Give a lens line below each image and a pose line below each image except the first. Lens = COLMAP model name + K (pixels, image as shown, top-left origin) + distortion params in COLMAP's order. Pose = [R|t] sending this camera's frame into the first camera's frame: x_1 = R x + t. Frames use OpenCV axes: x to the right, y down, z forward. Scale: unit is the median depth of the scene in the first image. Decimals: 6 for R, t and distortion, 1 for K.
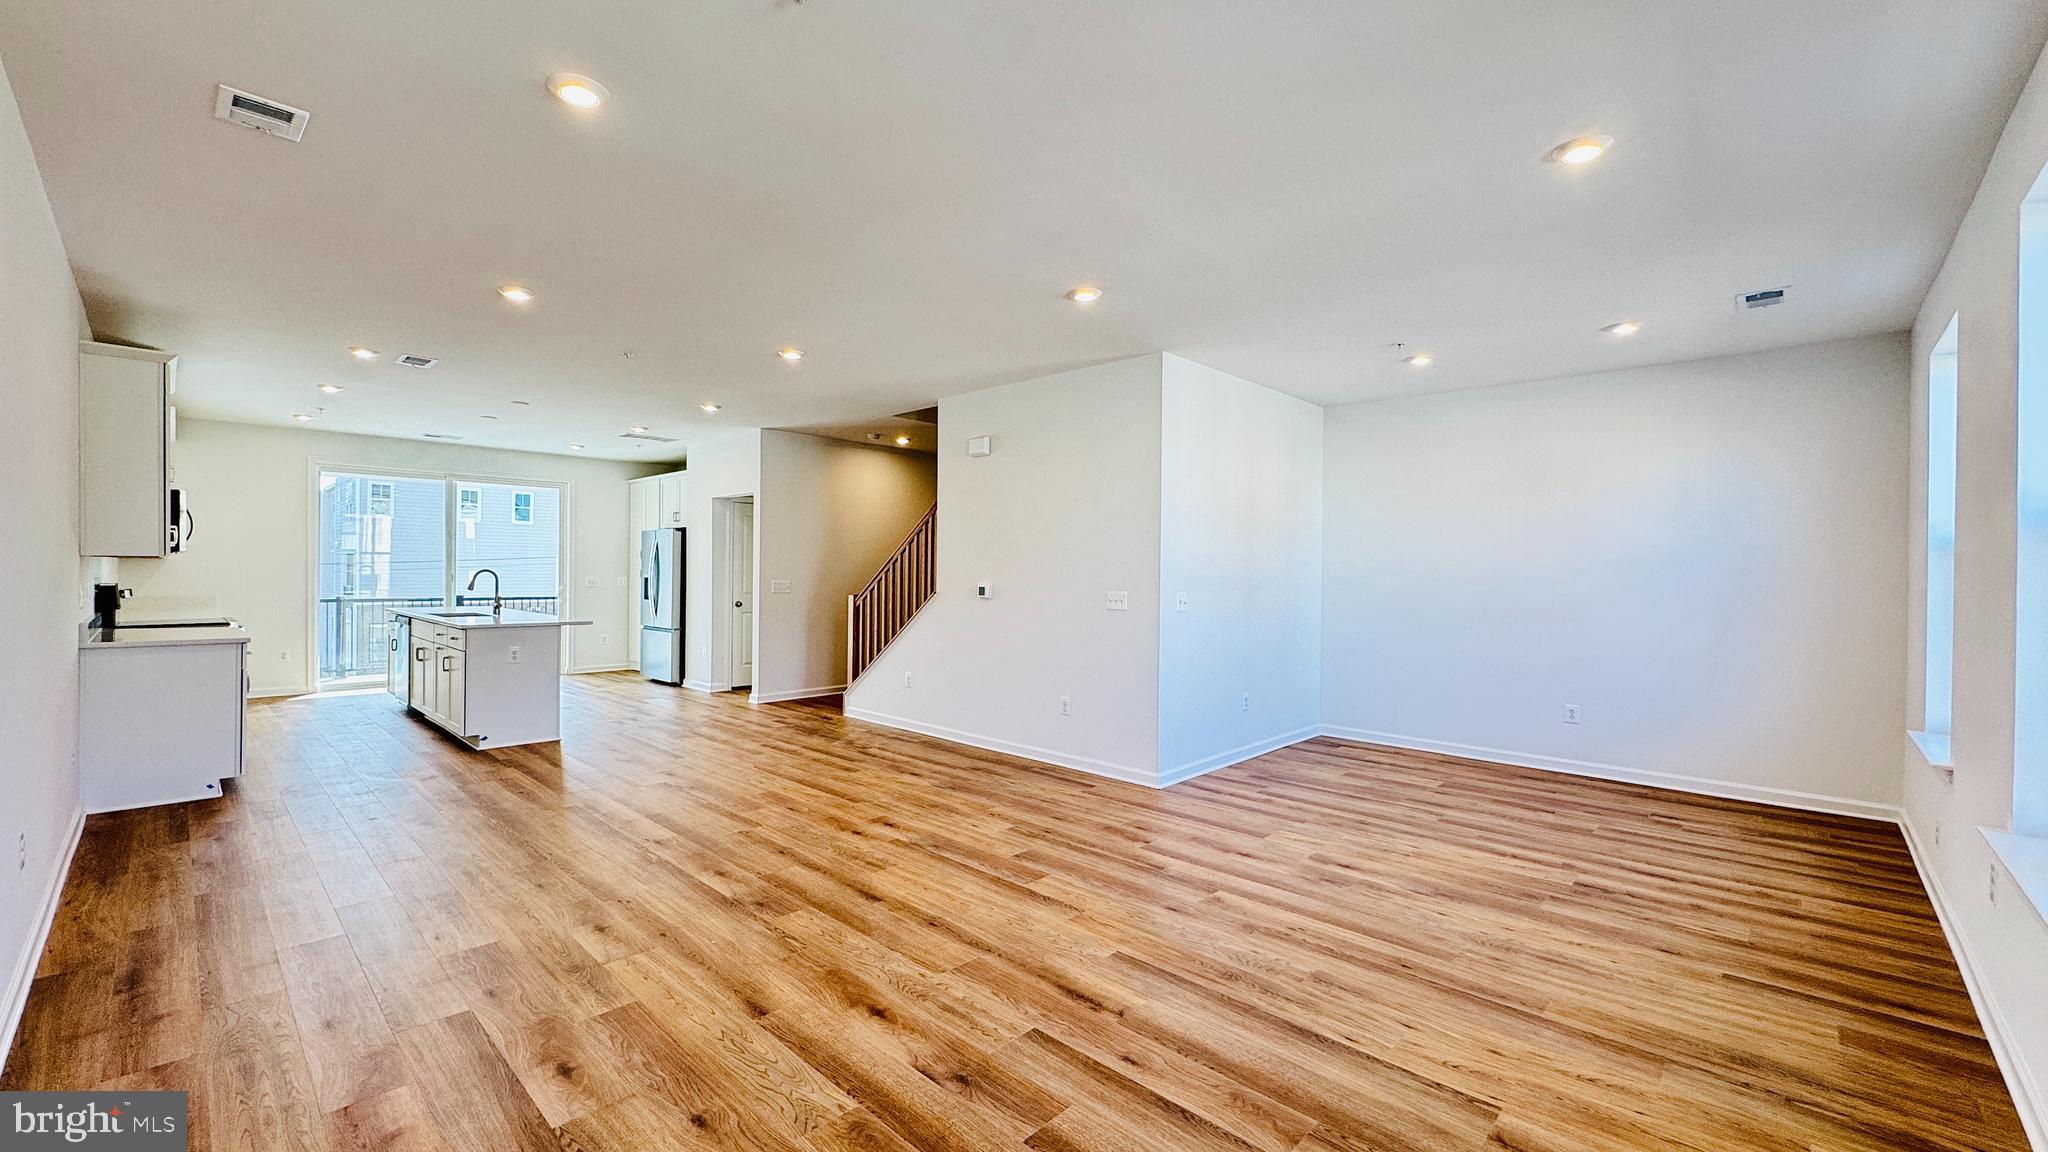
lens RADIAL K [[831.6, 0, 1024.0], [0, 831.6, 576.0], [0, 0, 1]] dist [0.000727, 0.000029]
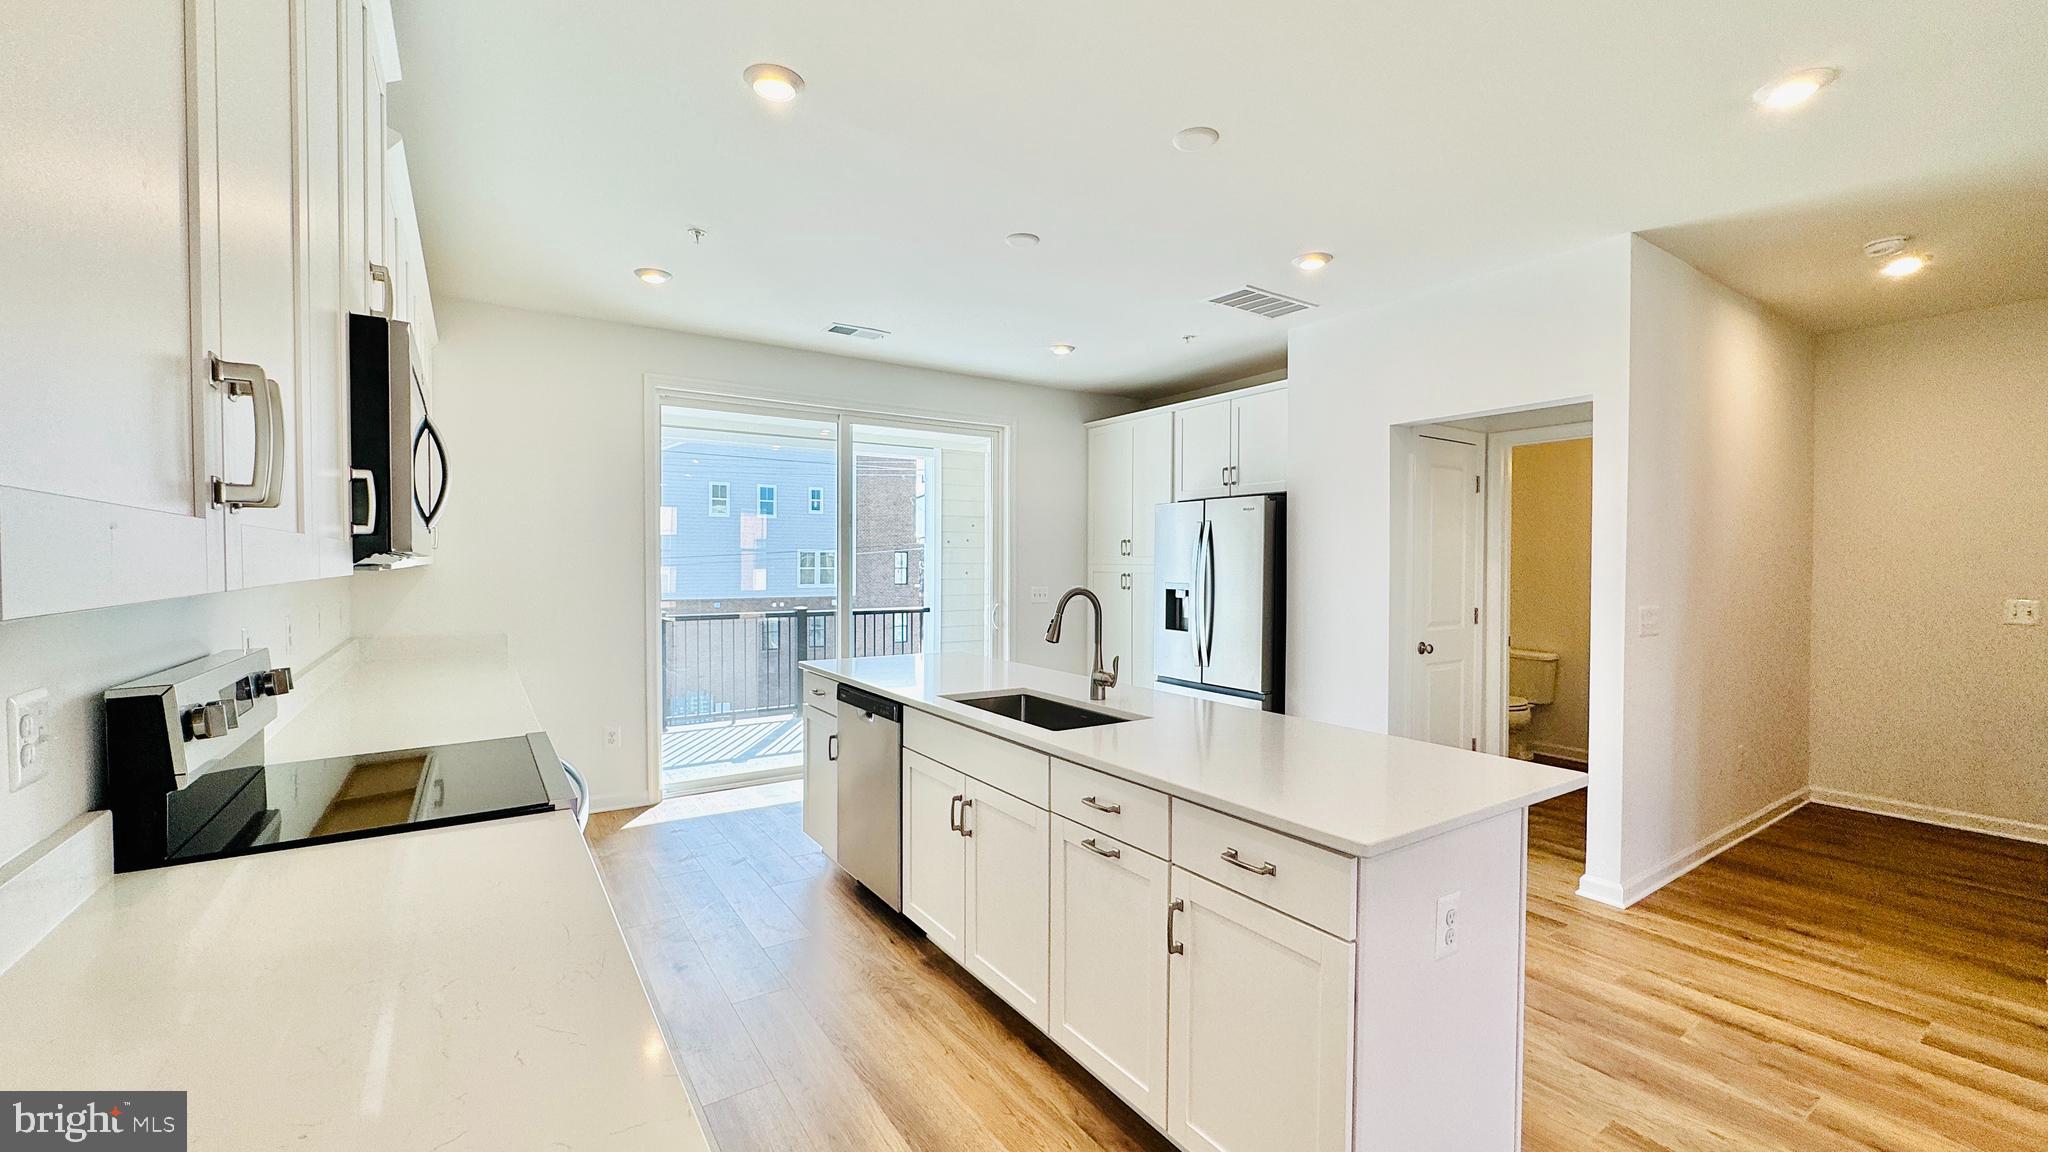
lens RADIAL K [[815.5, 0, 1017.5], [0, 815.5, 576.9], [0, 0, 1]] dist [-0.003810, 0.000032]
pose [[0.977044, -0.001388, -0.213031, -0.485245], [0.004474, 0.999892, 0.014004, -0.015133], [0.212989, -0.014635, 0.976945, 0.501688]]
